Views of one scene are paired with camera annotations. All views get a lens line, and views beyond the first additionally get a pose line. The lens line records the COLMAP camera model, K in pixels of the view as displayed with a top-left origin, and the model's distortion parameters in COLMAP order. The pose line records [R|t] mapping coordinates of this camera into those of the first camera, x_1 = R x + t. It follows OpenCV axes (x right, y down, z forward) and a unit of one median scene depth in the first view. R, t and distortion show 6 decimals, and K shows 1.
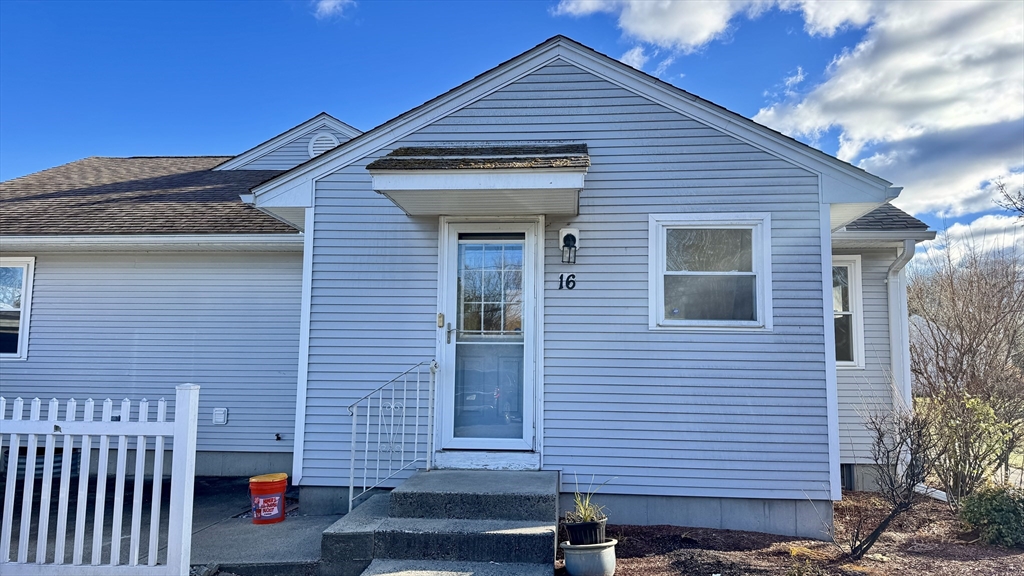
lens RADIAL K [[711.3, 0, 509.1], [0, 711.3, 286.6], [0, 0, 1]] dist [0.063291, -0.066204]
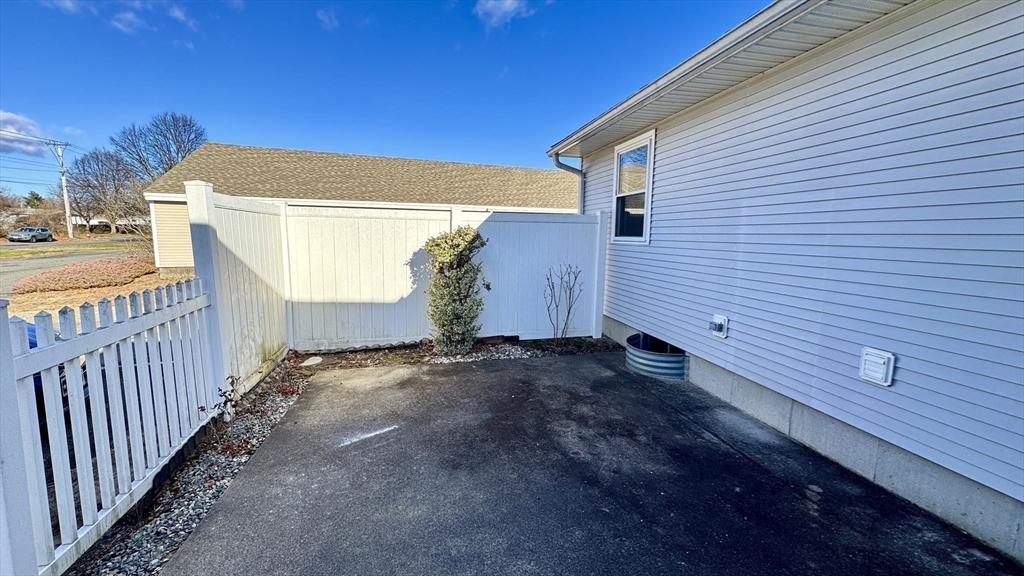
lens RADIAL K [[408.5, 0, 511.2], [0, 408.5, 288.1], [0, 0, 1]] dist [-0.000256, -0.000273]
pose [[0.308719, 0.113985, -0.944299, -0.318527], [0.095364, 0.984081, 0.149965, 0.090033], [0.946361, -0.136349, 0.292934, 0.984385]]
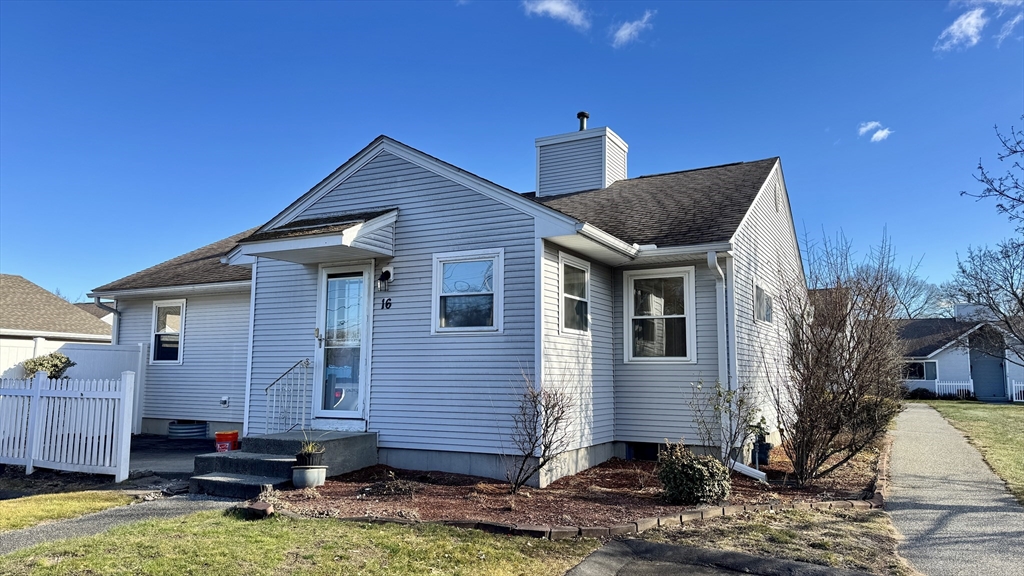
lens RADIAL K [[711.3, 0, 514.3], [0, 711.3, 286.5], [0, 0, 1]] dist [0.063291, -0.066204]
pose [[0.924585, -0.051428, -0.377488, 0.875136], [0.044525, 0.998643, -0.026998, 0.009311], [0.378364, 0.008154, 0.925621, -0.251252]]
